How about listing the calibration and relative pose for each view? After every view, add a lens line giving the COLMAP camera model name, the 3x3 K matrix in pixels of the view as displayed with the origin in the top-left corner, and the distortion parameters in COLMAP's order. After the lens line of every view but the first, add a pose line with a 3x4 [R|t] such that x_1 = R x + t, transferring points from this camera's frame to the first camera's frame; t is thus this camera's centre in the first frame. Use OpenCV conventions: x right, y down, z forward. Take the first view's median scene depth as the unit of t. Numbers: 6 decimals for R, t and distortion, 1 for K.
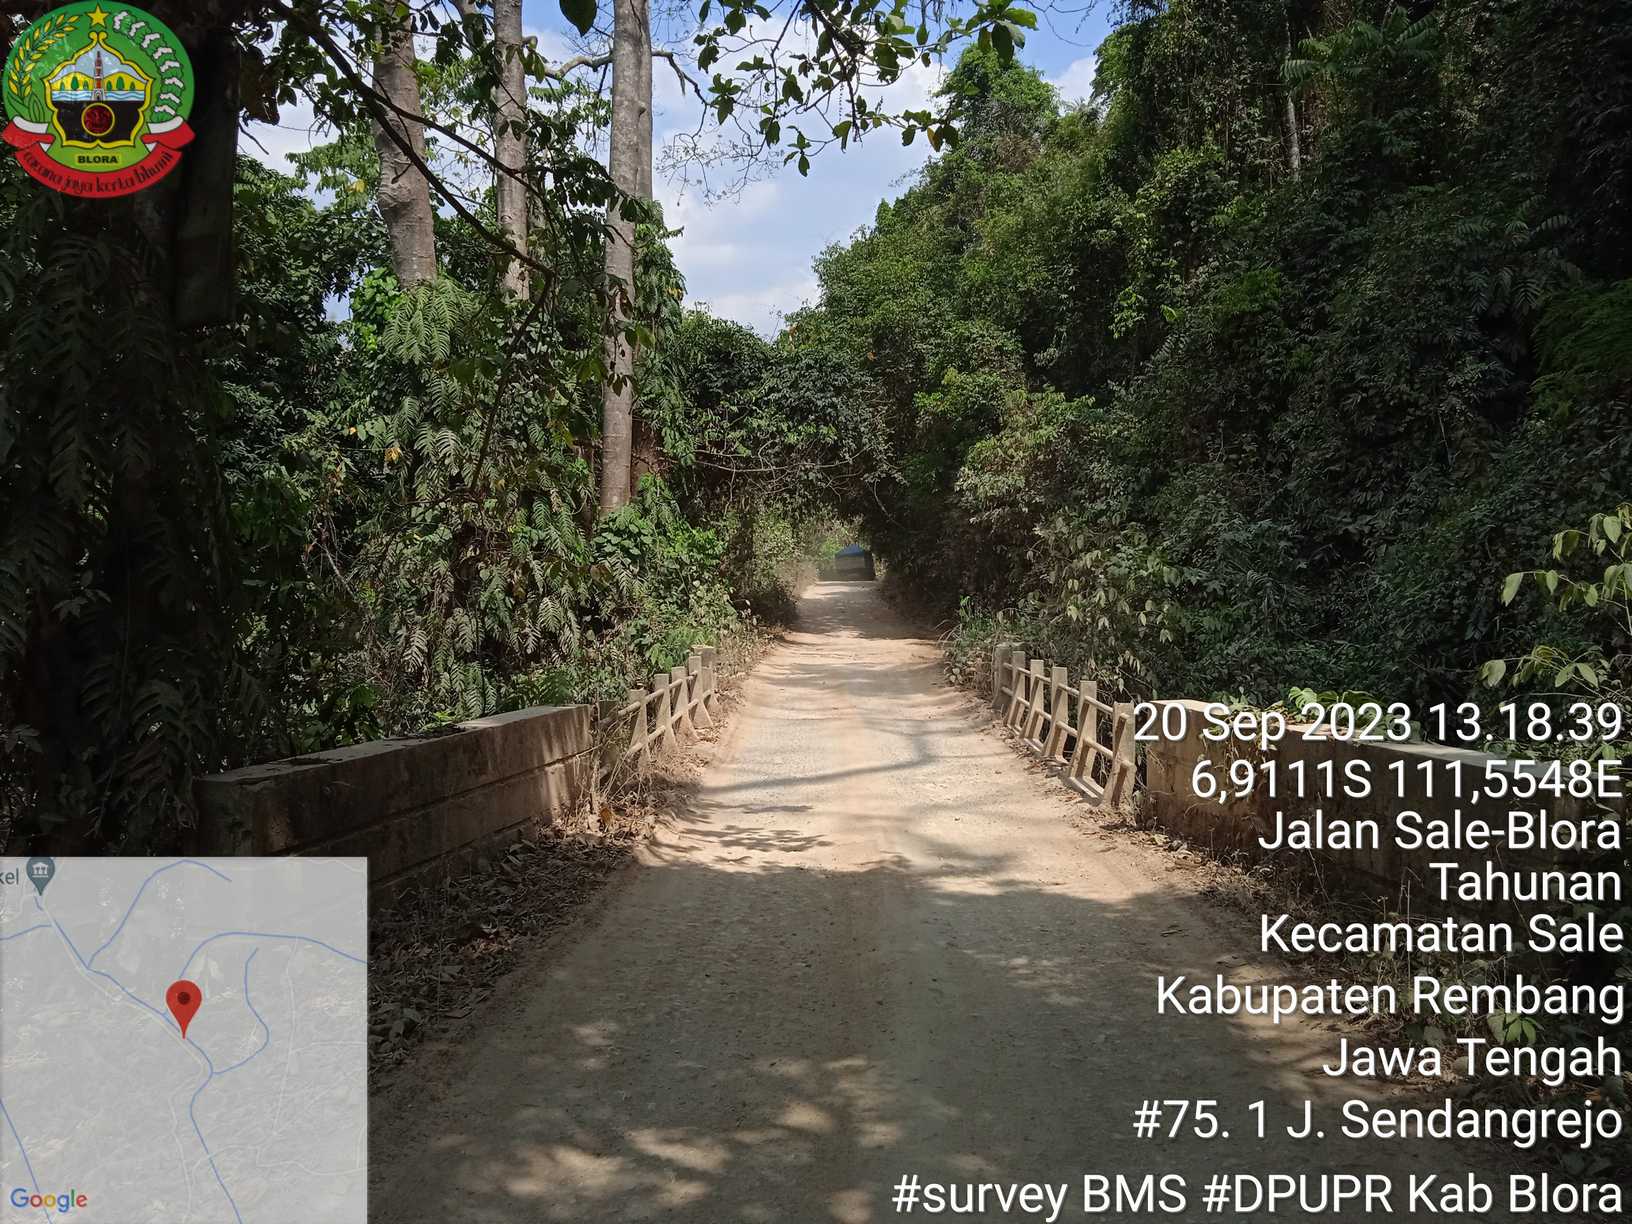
lens RADIAL K [[1341.0, 0, 812.5], [0, 1341.0, 632.1], [0, 0, 1]] dist [0.045869, -0.043824]
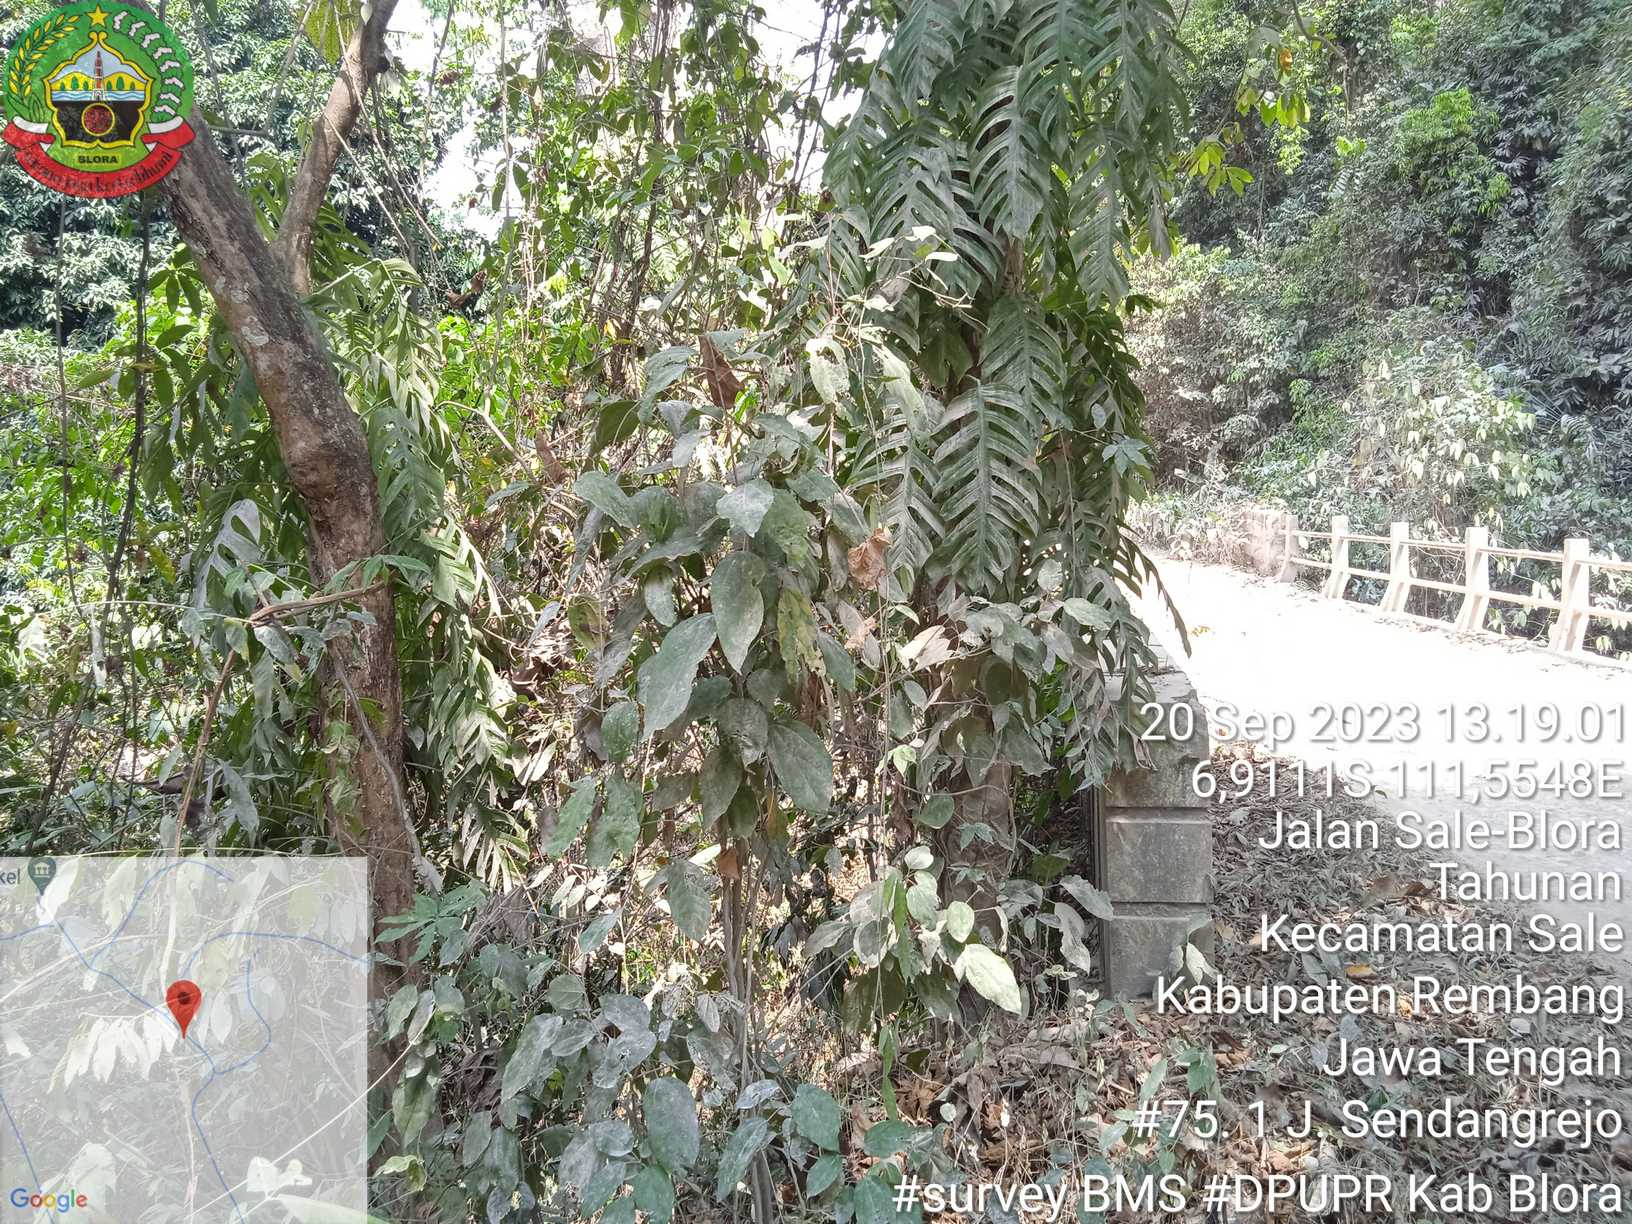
lens RADIAL K [[1341.0, 0, 810.0], [0, 1341.0, 634.6], [0, 0, 1]] dist [0.045869, -0.043824]
pose [[0.998774, -0.047198, 0.014932, -0.139564], [0.045797, 0.995473, 0.083287, 0.001359], [-0.018796, -0.082501, 0.996414, 0.066972]]
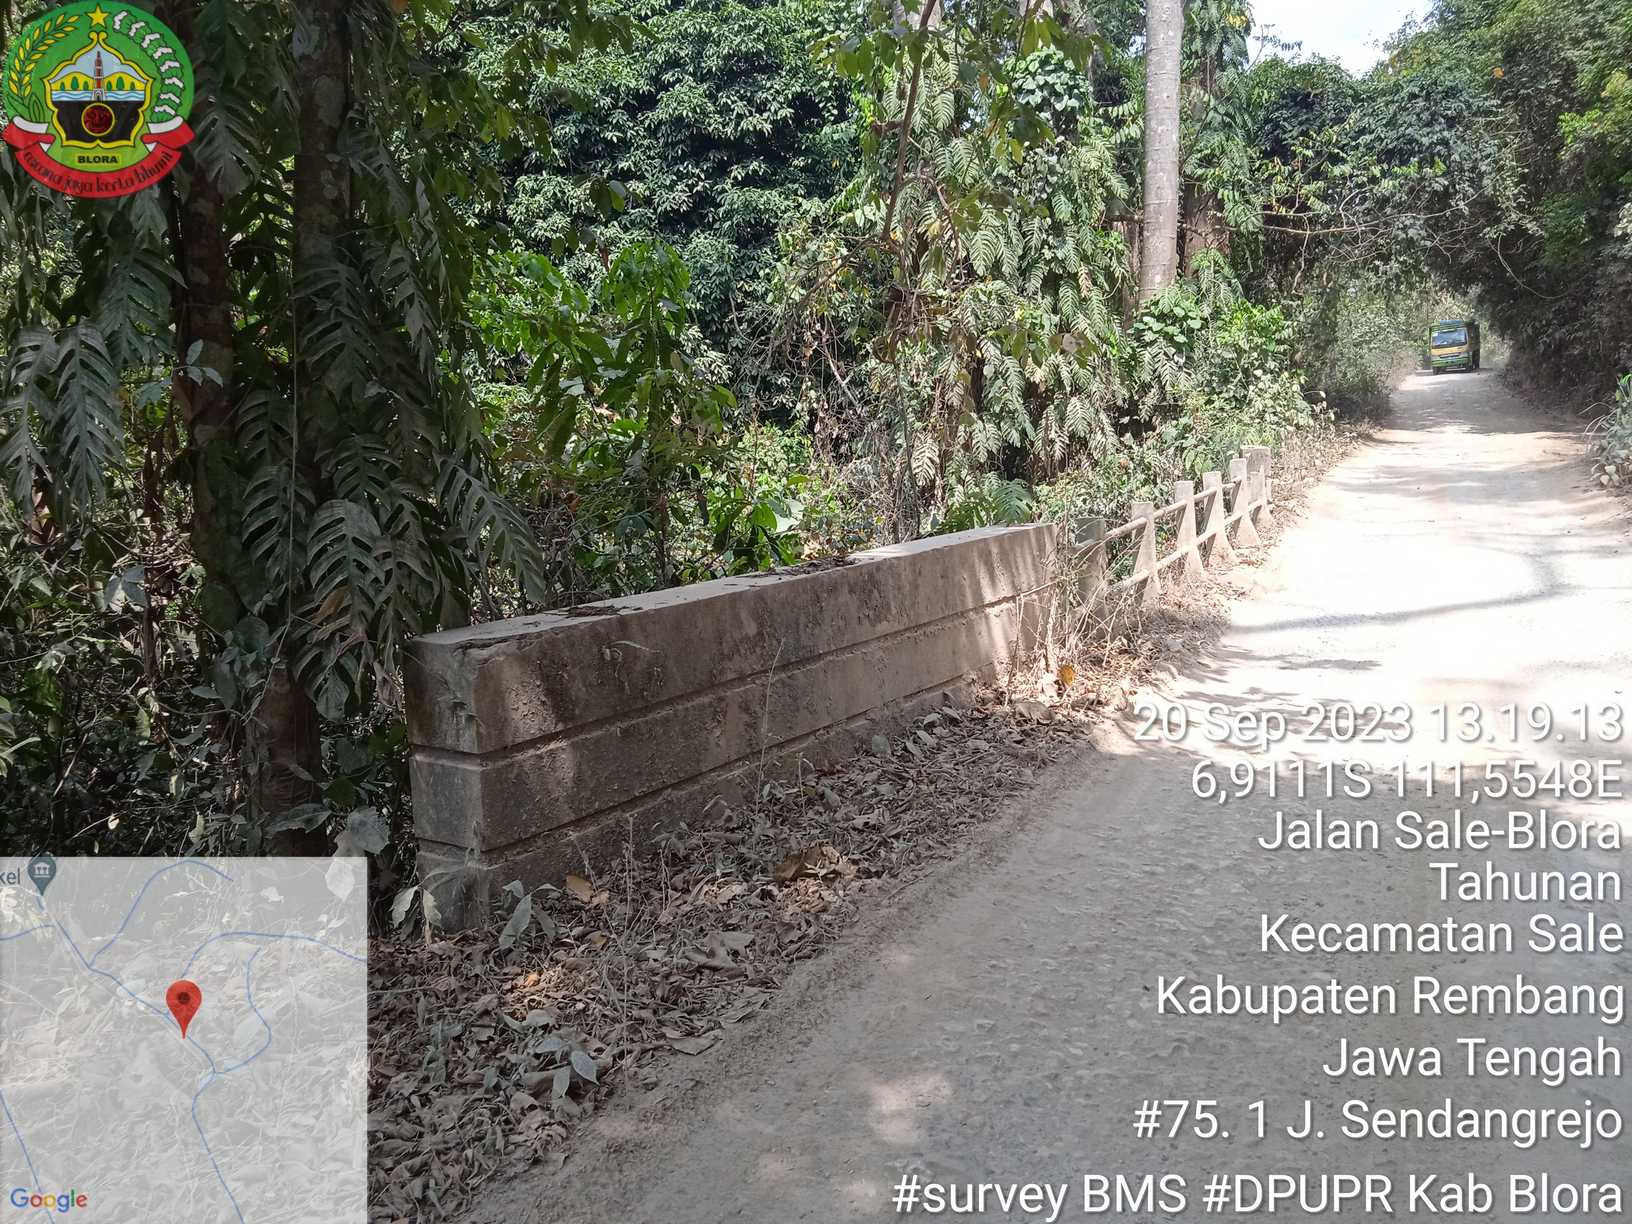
lens RADIAL K [[1341.0, 0, 824.5], [0, 1341.0, 622.8], [0, 0, 1]] dist [0.045869, -0.043824]
pose [[0.917057, 0.022014, -0.398147, 0.005891], [0.031052, 0.991500, 0.126344, 0.003939], [0.397544, -0.128228, 0.908579, 0.100064]]
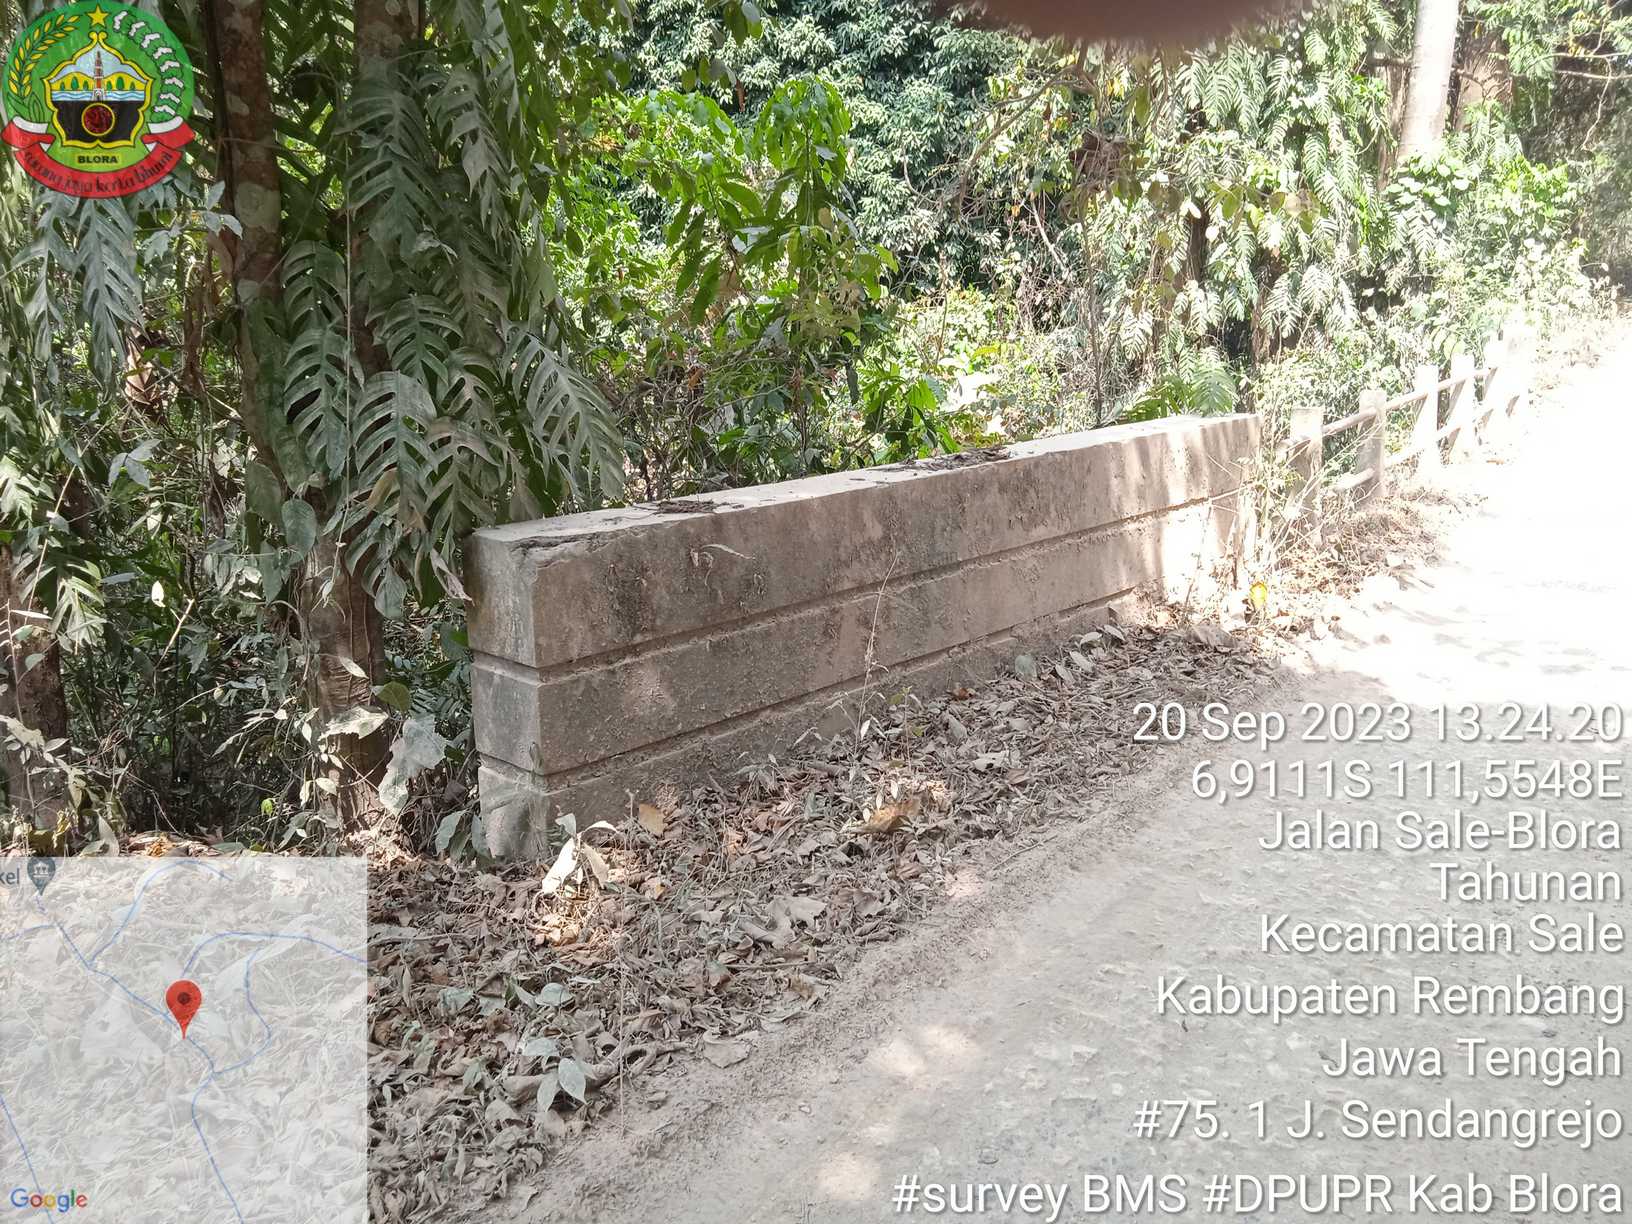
lens RADIAL K [[1341.0, 0, 823.3], [0, 1341.0, 613.1], [0, 0, 1]] dist [0.045869, -0.043824]
pose [[0.842348, 0.113290, -0.526892, 0.003889], [0.002863, 0.976701, 0.214584, 0.002568], [0.538926, -0.182263, 0.822398, 0.127682]]
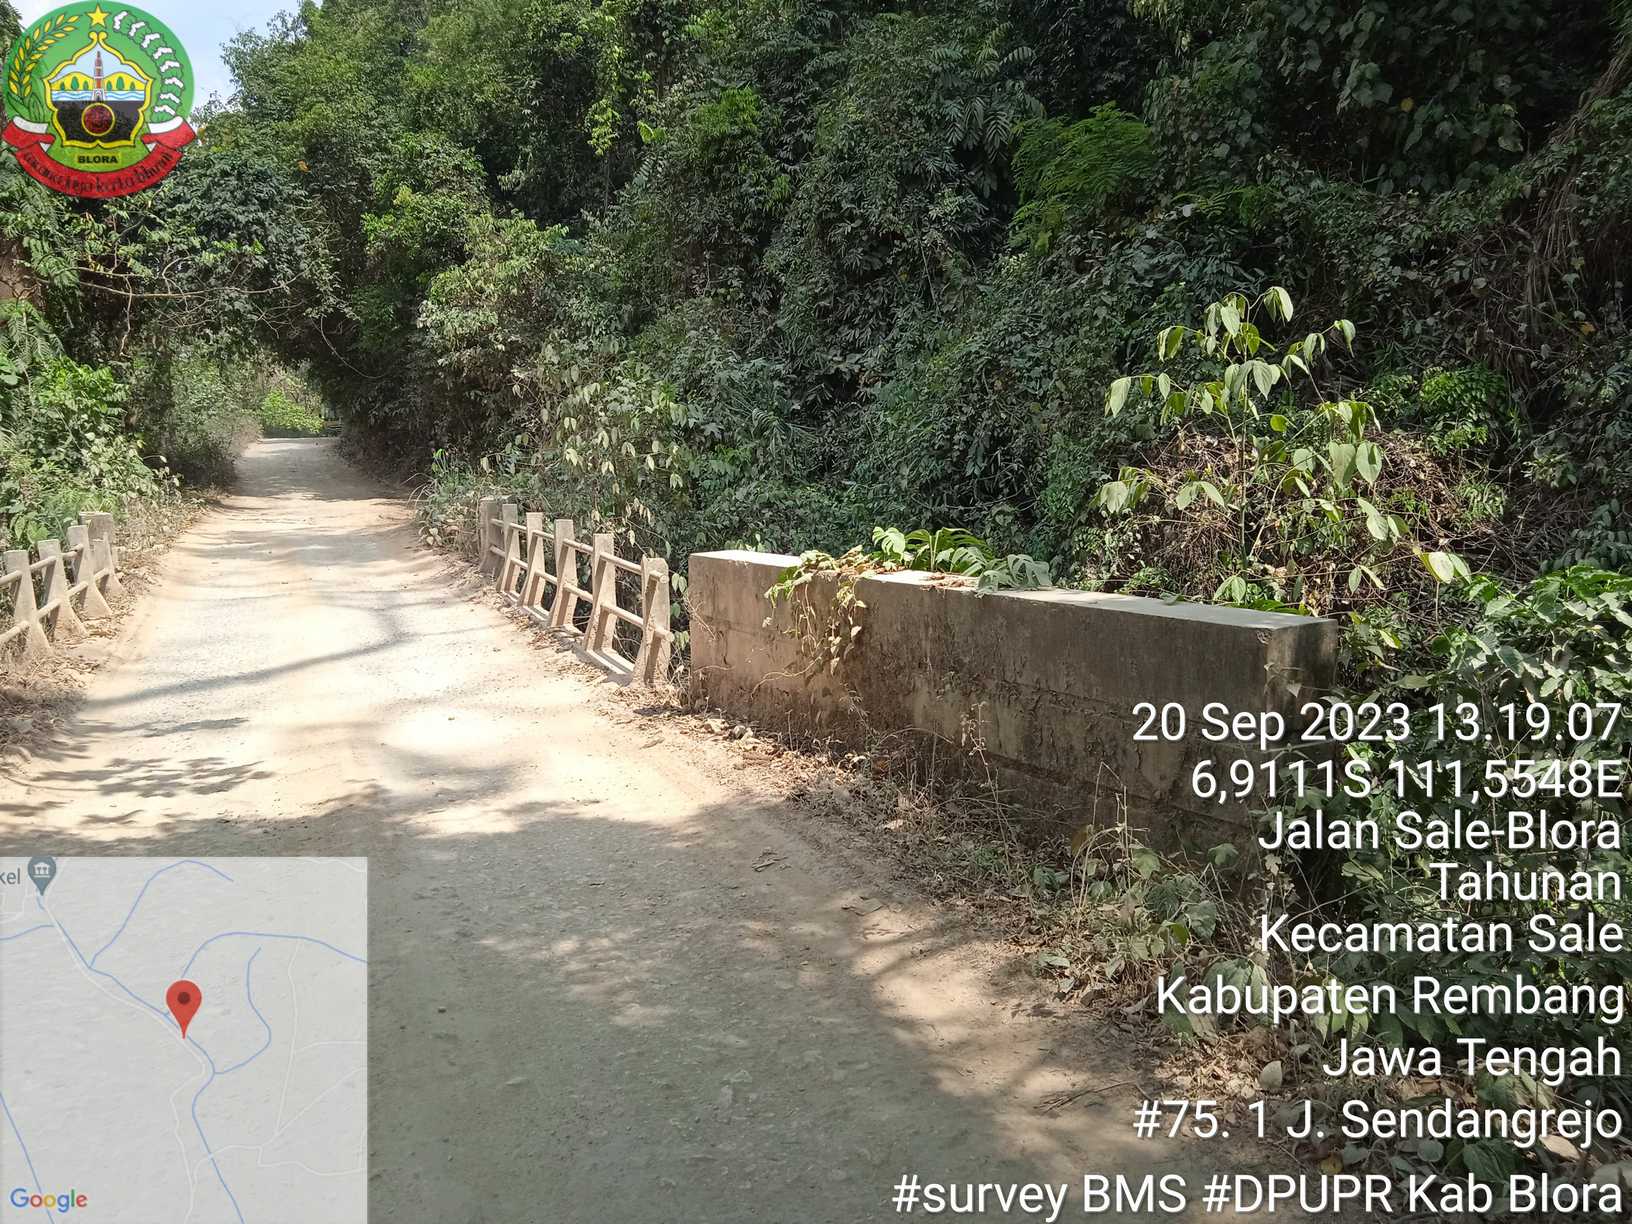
lens RADIAL K [[1341.0, 0, 812.0], [0, 1341.0, 627.5], [0, 0, 1]] dist [0.045869, -0.043824]
pose [[0.926823, -0.069888, 0.368936, 0.007351], [0.031996, 0.993652, 0.107851, 0.004115], [-0.374132, -0.088155, 0.923176, 0.085272]]
